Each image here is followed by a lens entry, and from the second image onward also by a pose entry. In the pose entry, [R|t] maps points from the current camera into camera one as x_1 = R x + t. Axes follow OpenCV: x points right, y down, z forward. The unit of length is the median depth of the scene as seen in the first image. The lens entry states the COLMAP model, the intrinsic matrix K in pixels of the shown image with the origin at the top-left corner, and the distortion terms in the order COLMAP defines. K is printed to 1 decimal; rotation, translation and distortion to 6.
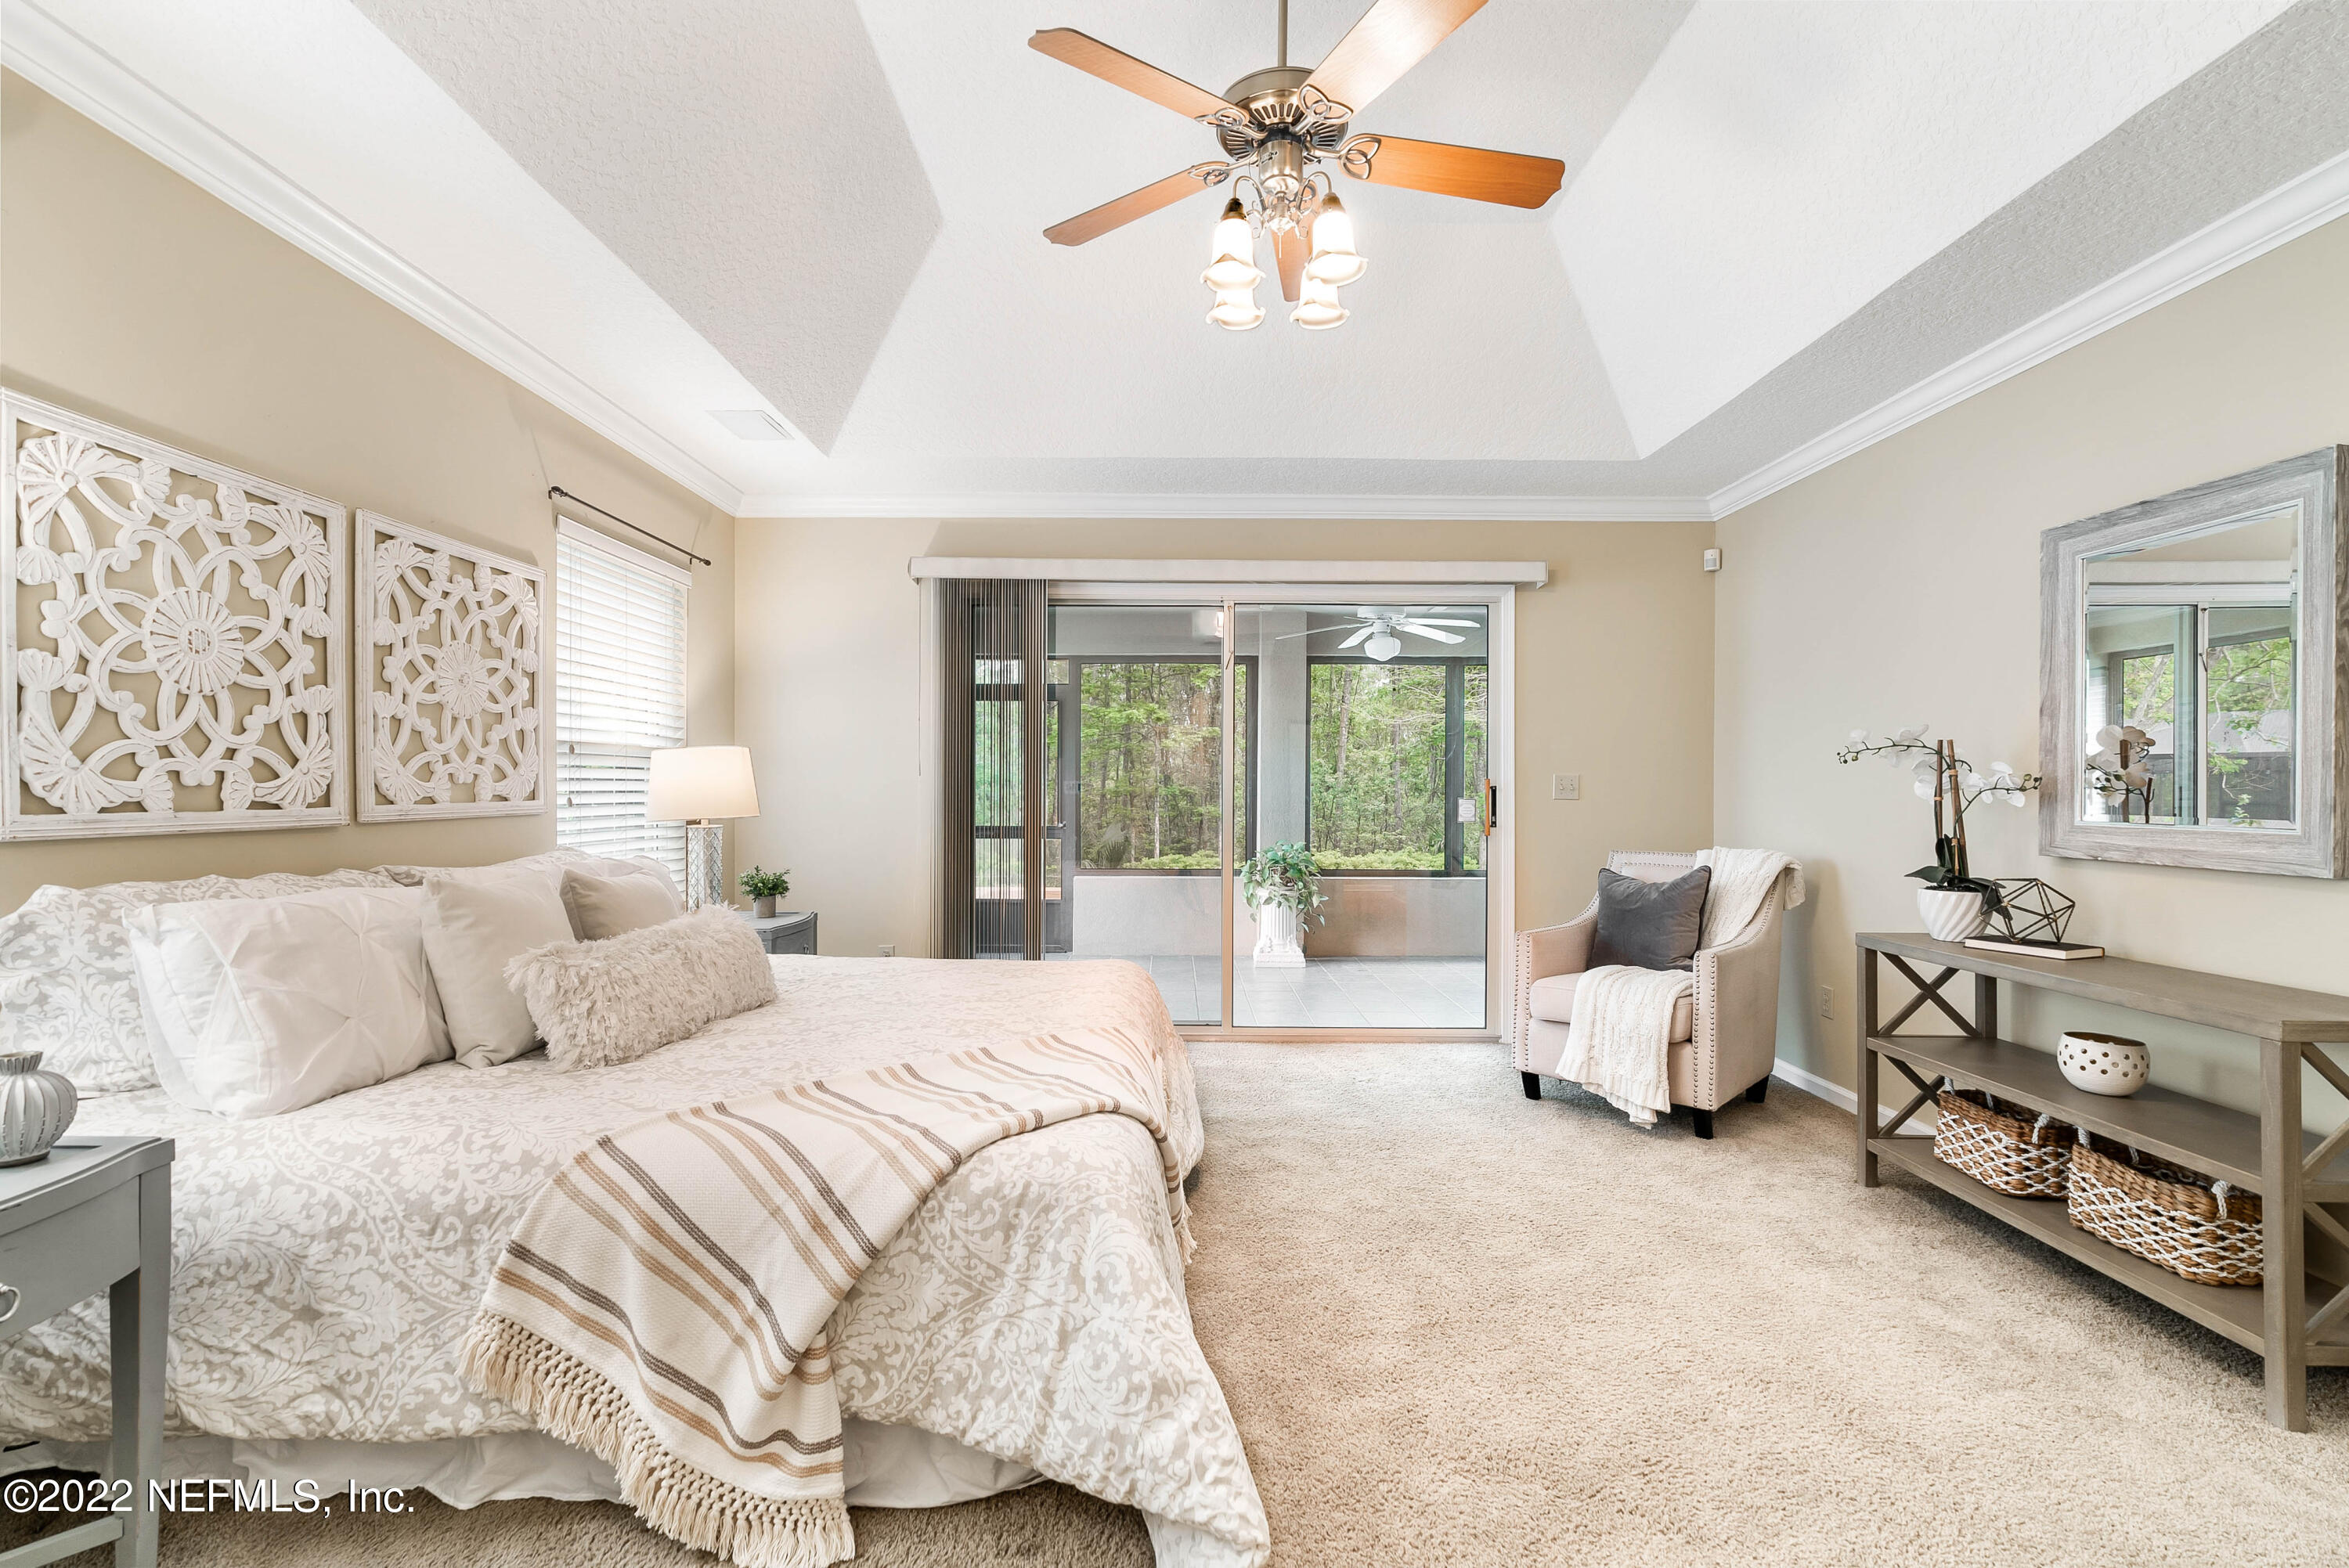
lens RADIAL K [[1099.2, 0, 1174.9], [0, 1099.2, 788.0], [0, 0, 1]] dist [0.001765, 0.000429]
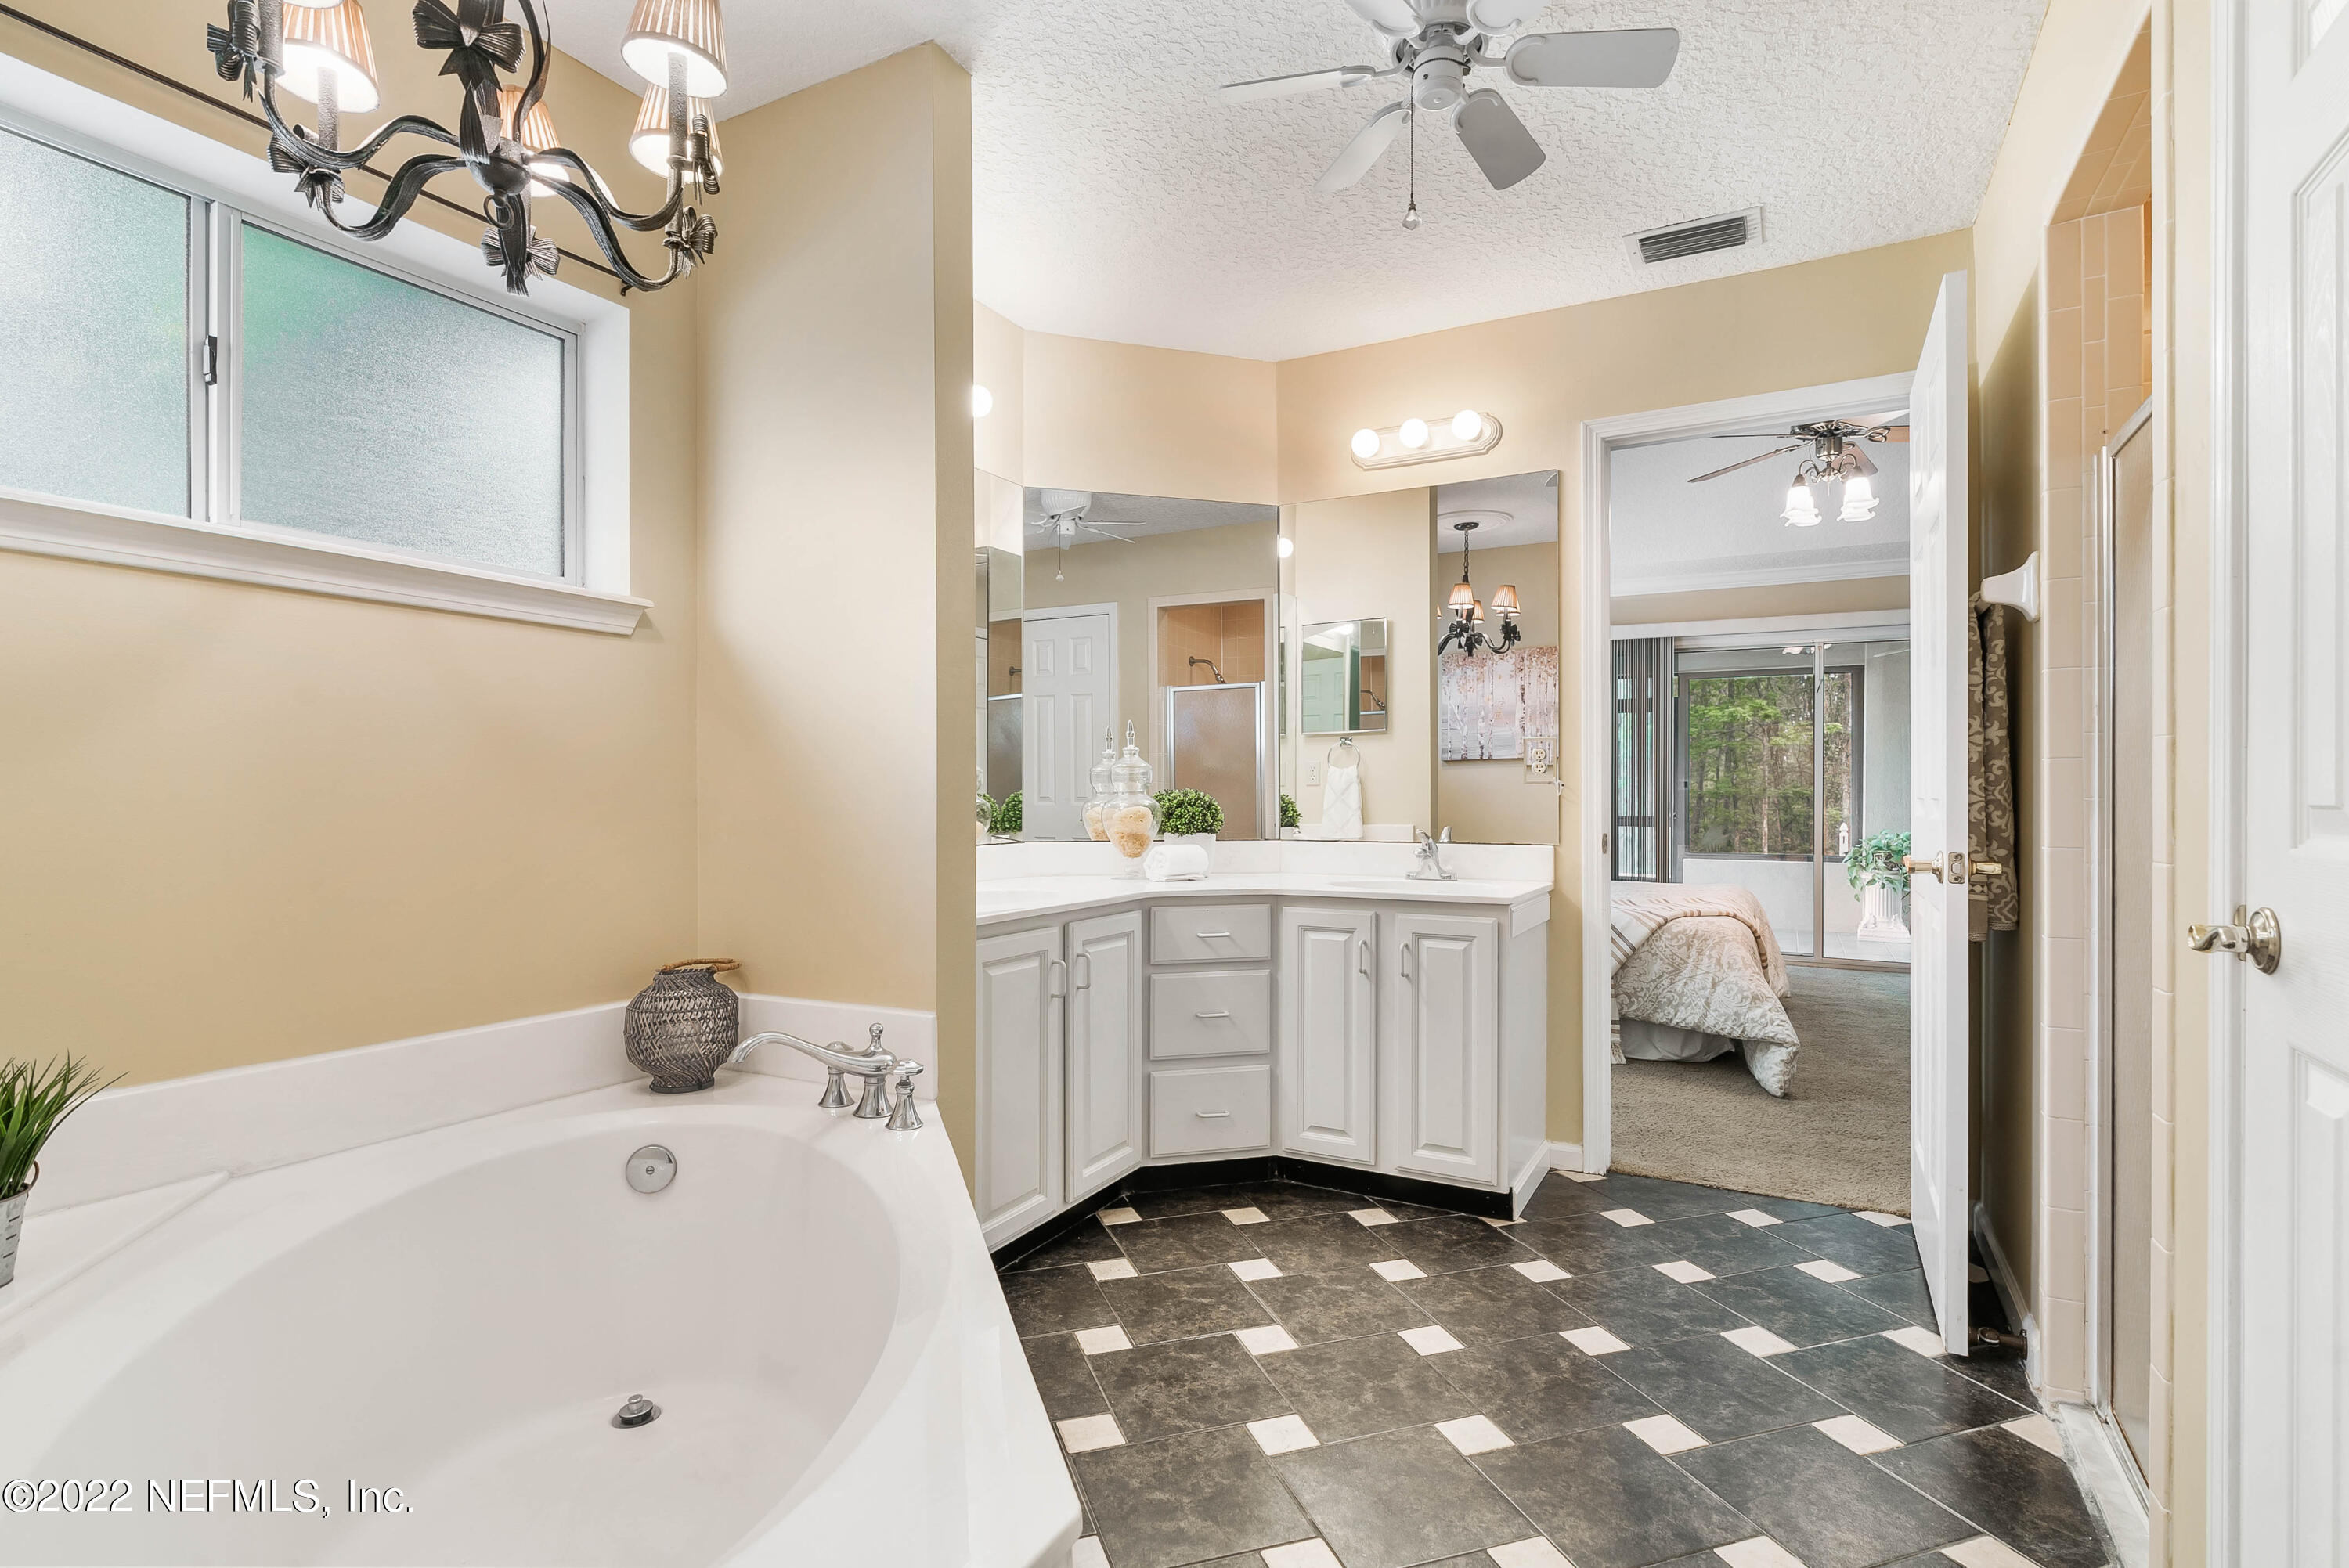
lens RADIAL K [[1141.8, 0, 1173.4], [0, 1141.8, 787.0], [0, 0, 1]] dist [-0.000076, 0.001498]
pose [[0.879649, -0.002315, -0.475617, 0.053054], [0.000487, 0.999992, -0.003965, 0.037460], [0.475622, 0.003256, 0.879644, -1.749693]]
